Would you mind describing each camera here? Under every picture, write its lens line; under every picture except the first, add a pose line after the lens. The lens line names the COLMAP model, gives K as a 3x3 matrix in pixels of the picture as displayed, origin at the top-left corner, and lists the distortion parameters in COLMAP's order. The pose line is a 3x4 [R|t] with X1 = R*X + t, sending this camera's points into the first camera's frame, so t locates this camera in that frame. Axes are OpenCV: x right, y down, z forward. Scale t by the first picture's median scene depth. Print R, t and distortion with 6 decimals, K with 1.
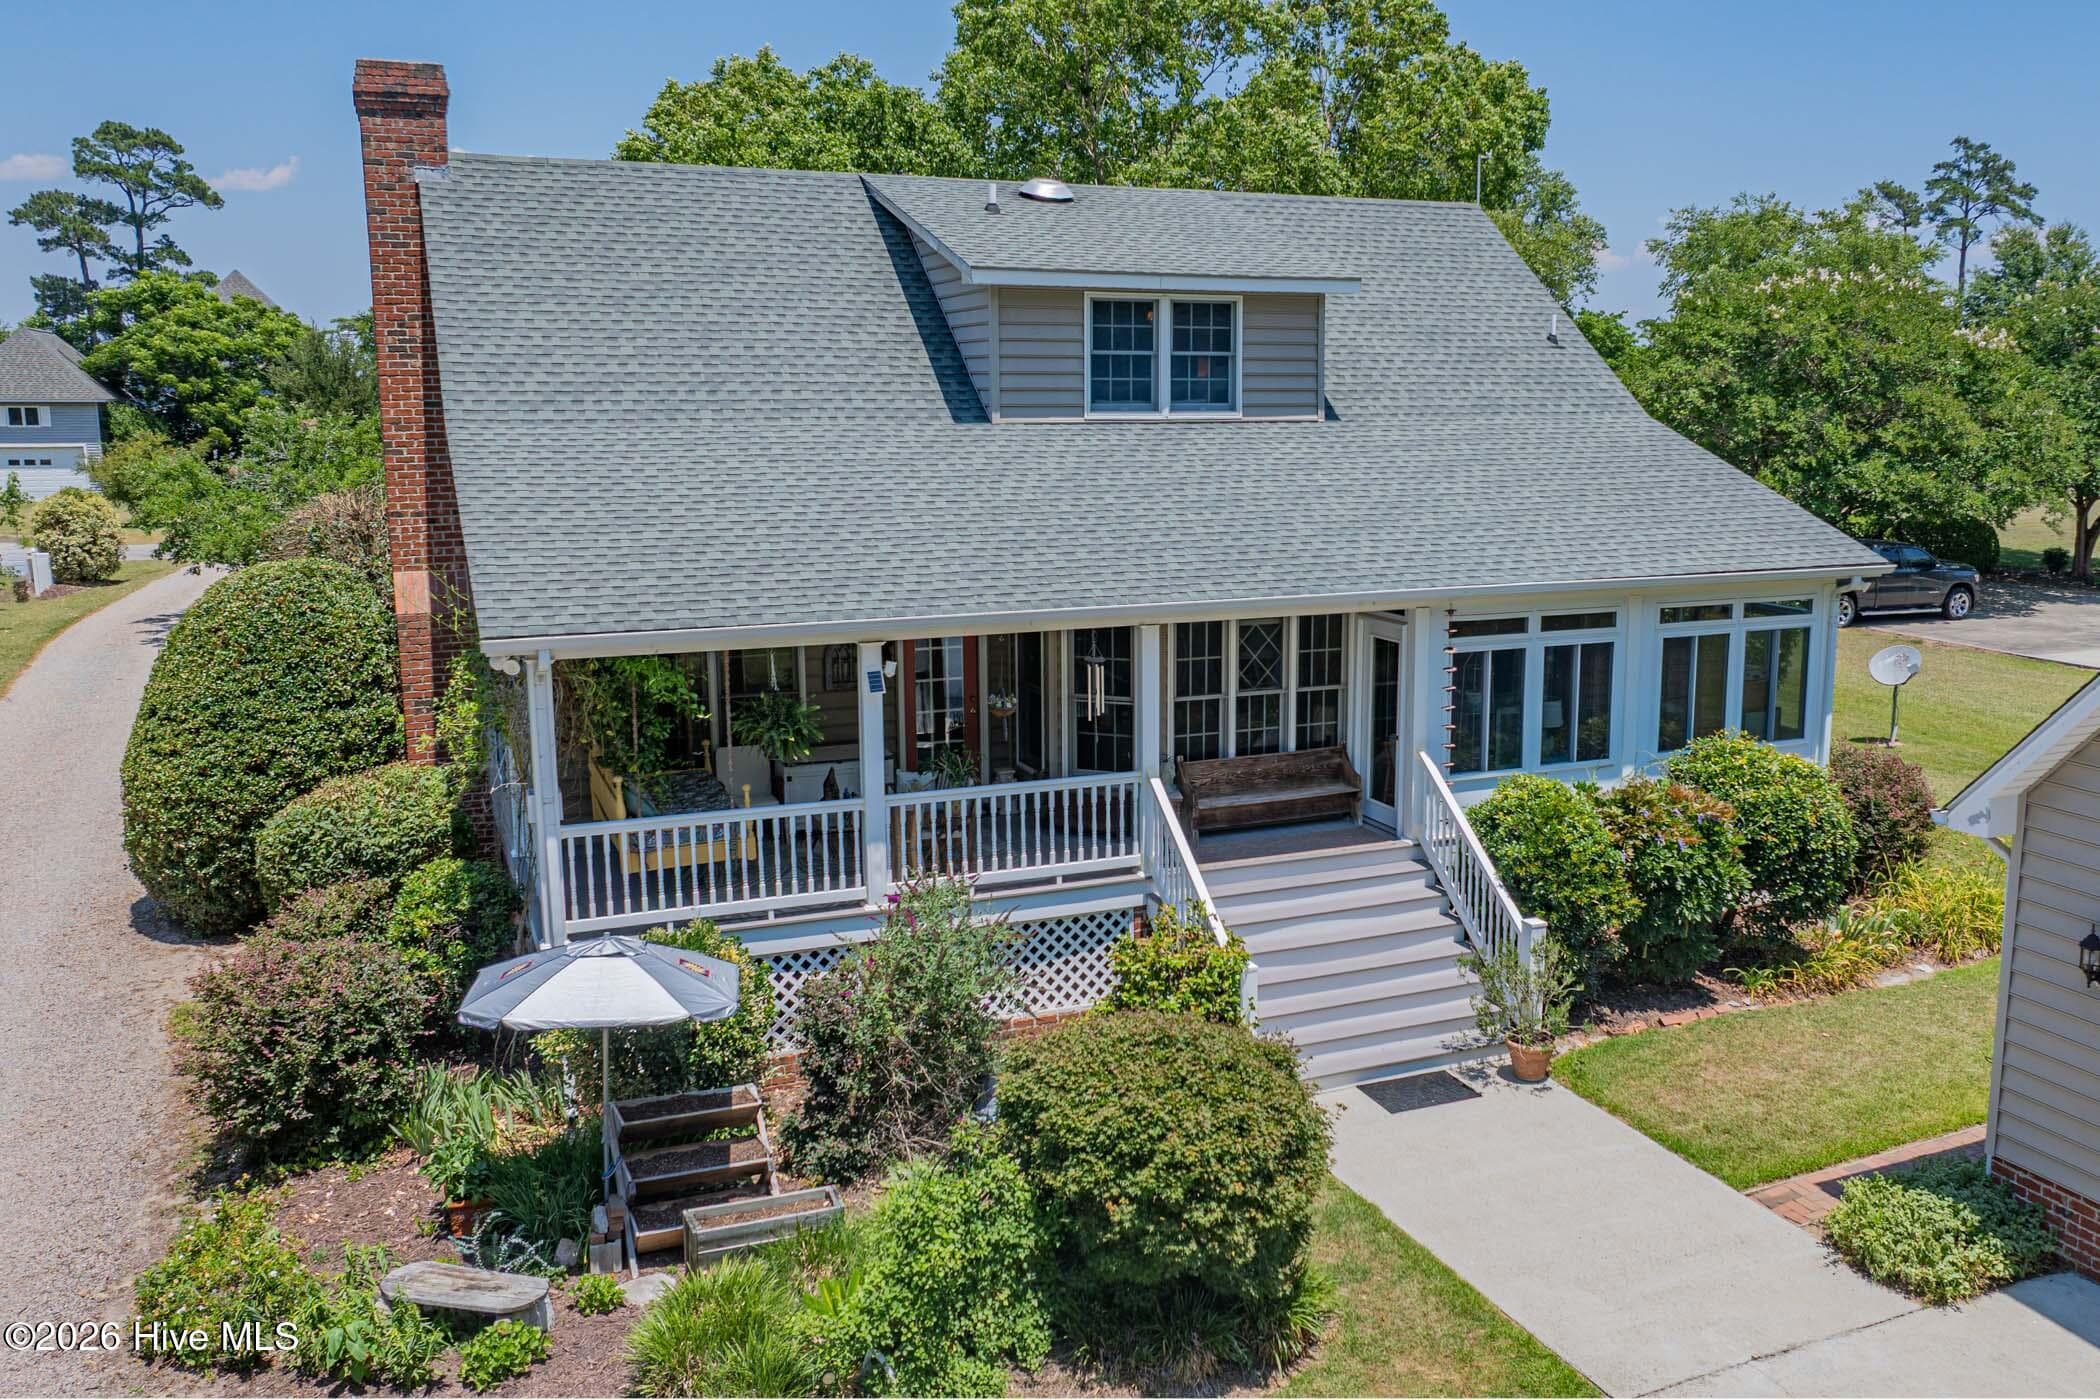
lens RADIAL K [[1751.9, 0, 1172.1], [0, 1751.9, 685.7], [0, 0, 1]] dist [-0.017287, -0.008442]
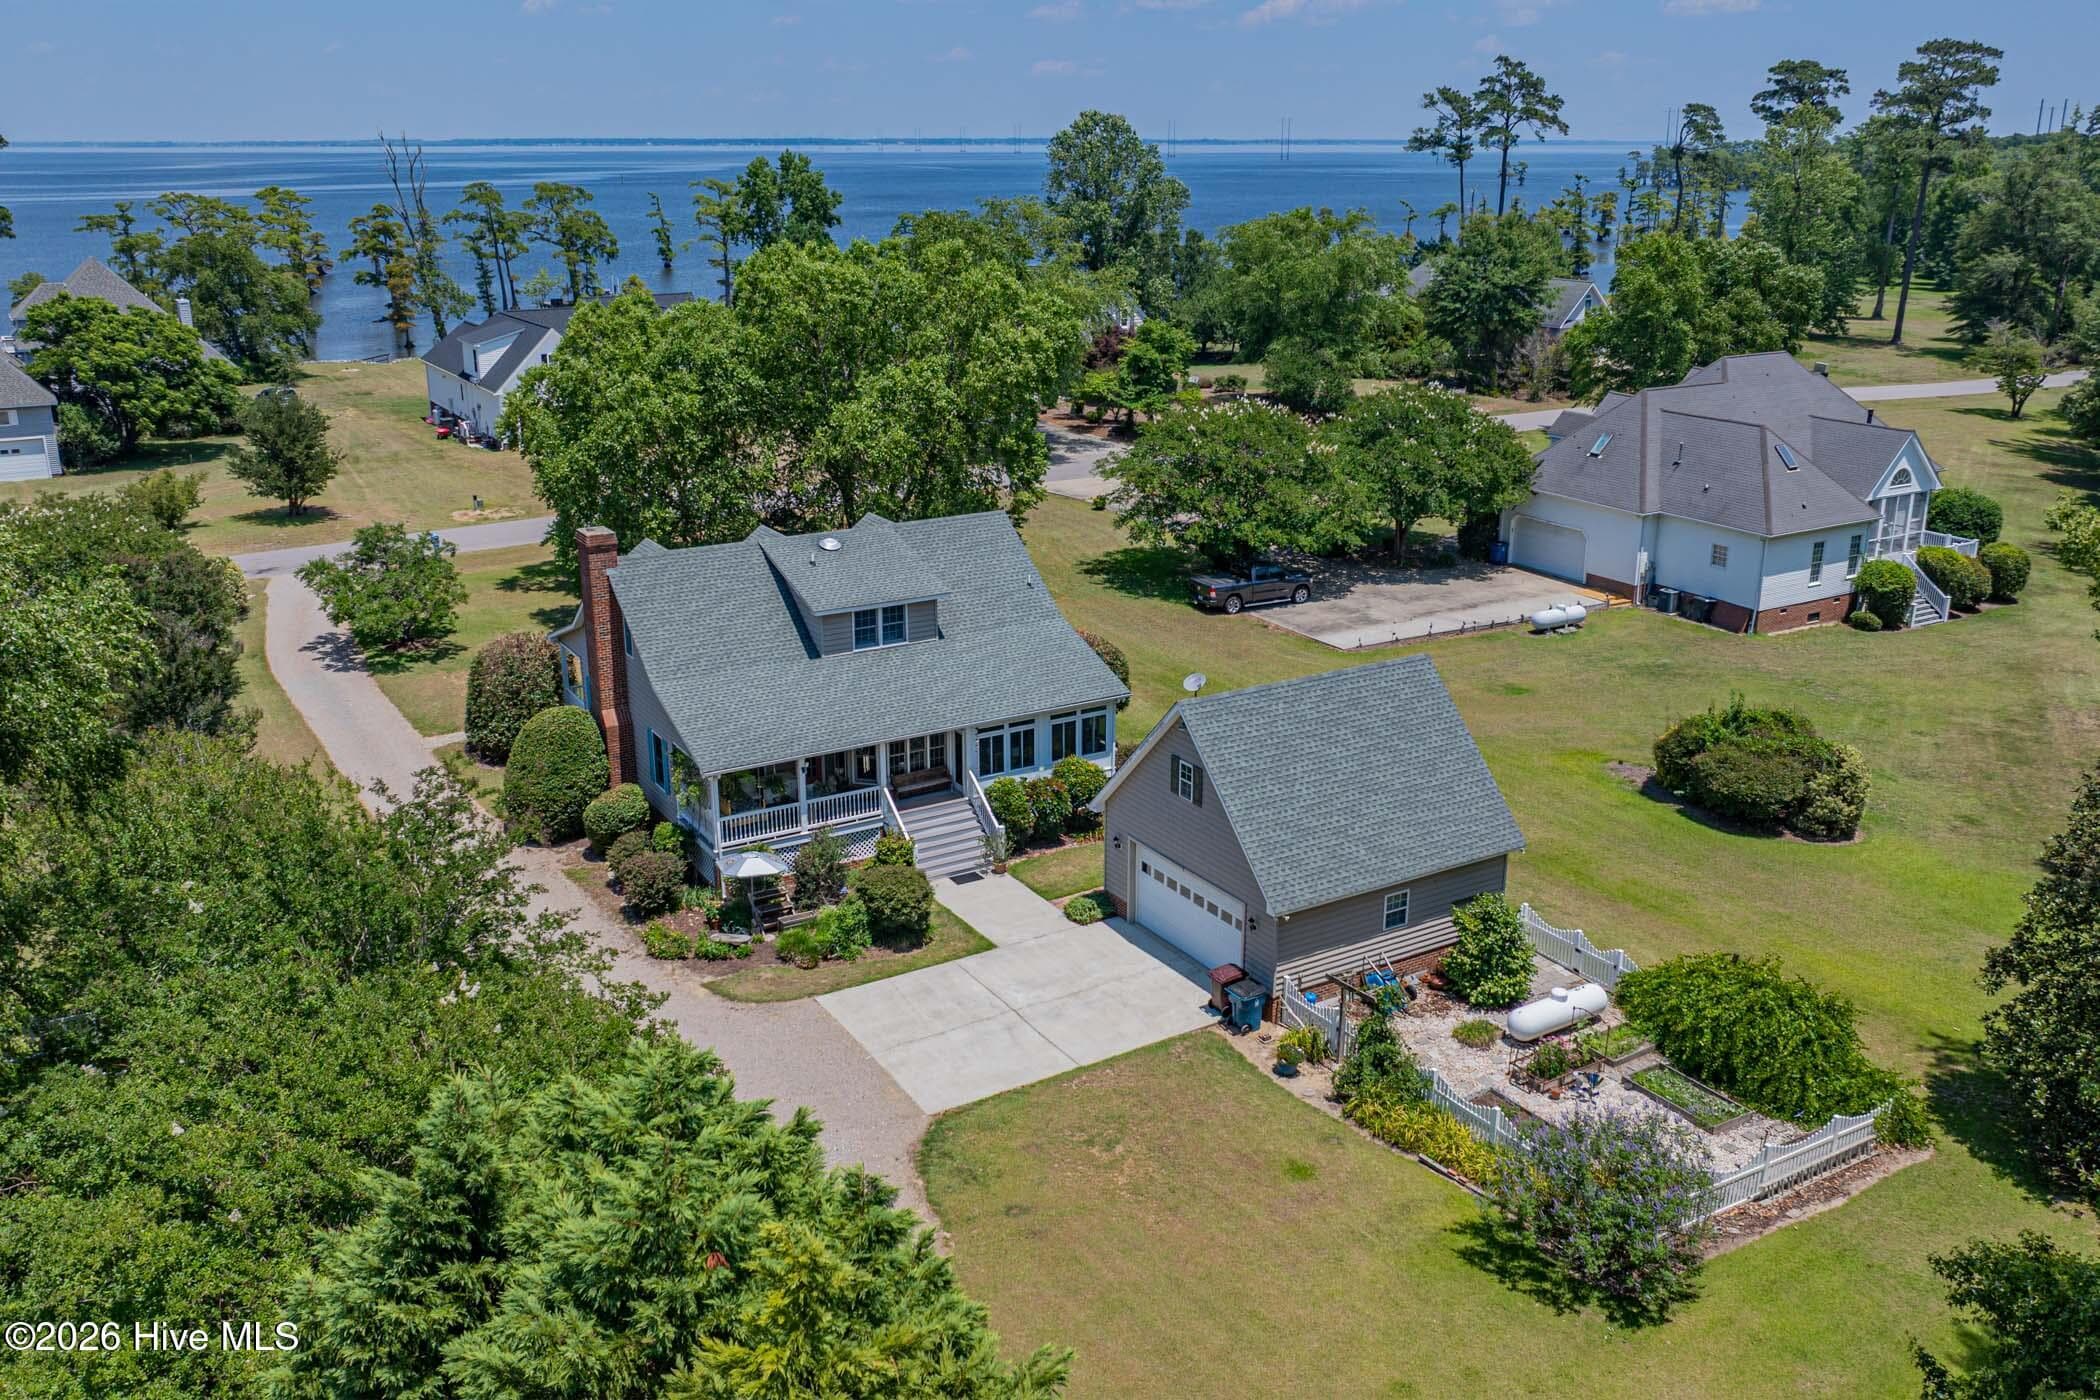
lens RADIAL K [[1755.8, 0, 1055.0], [0, 1755.8, 685.9], [0, 0, 1]] dist [-0.013722, -0.019876]
pose [[0.992937, -0.037545, 0.112547, -0.052656], [0.022312, 0.990774, 0.133673, -0.527836], [-0.116528, -0.130217, 0.984614, -2.081892]]
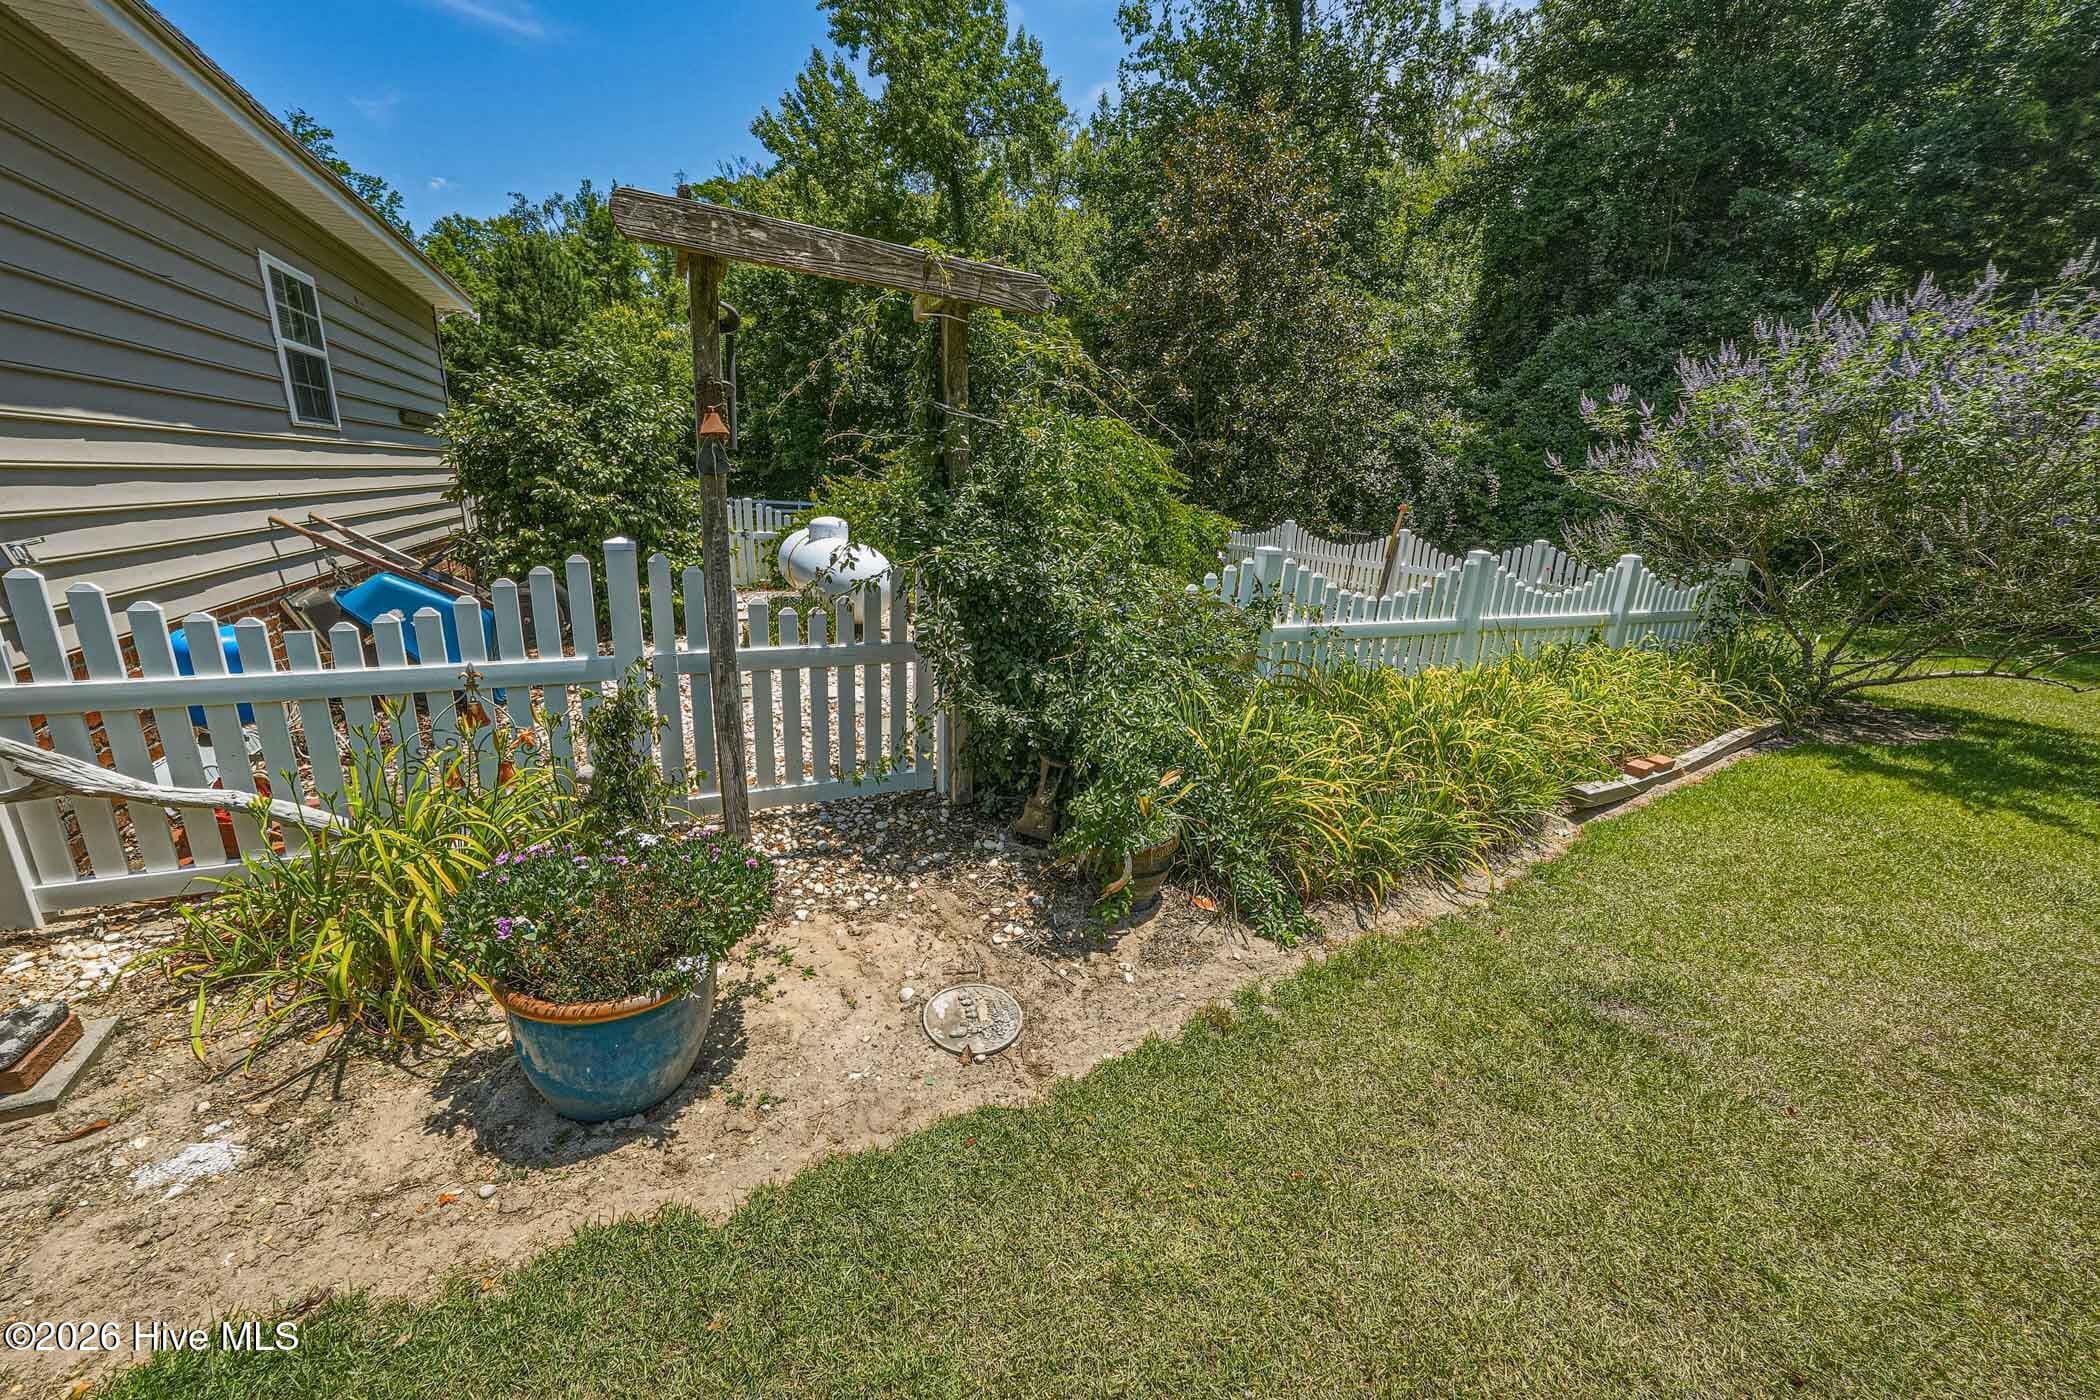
lens RADIAL K [[763.7, 0, 1039.5], [0, 763.7, 696.5], [0, 0, 1]] dist [-0.025948, -0.000117]
pose [[-0.021236, -0.269473, 0.962774, 0.419741], [0.128982, 0.954205, 0.269920, 0.255771], [-0.991420, 0.129912, 0.014493, 0.137763]]
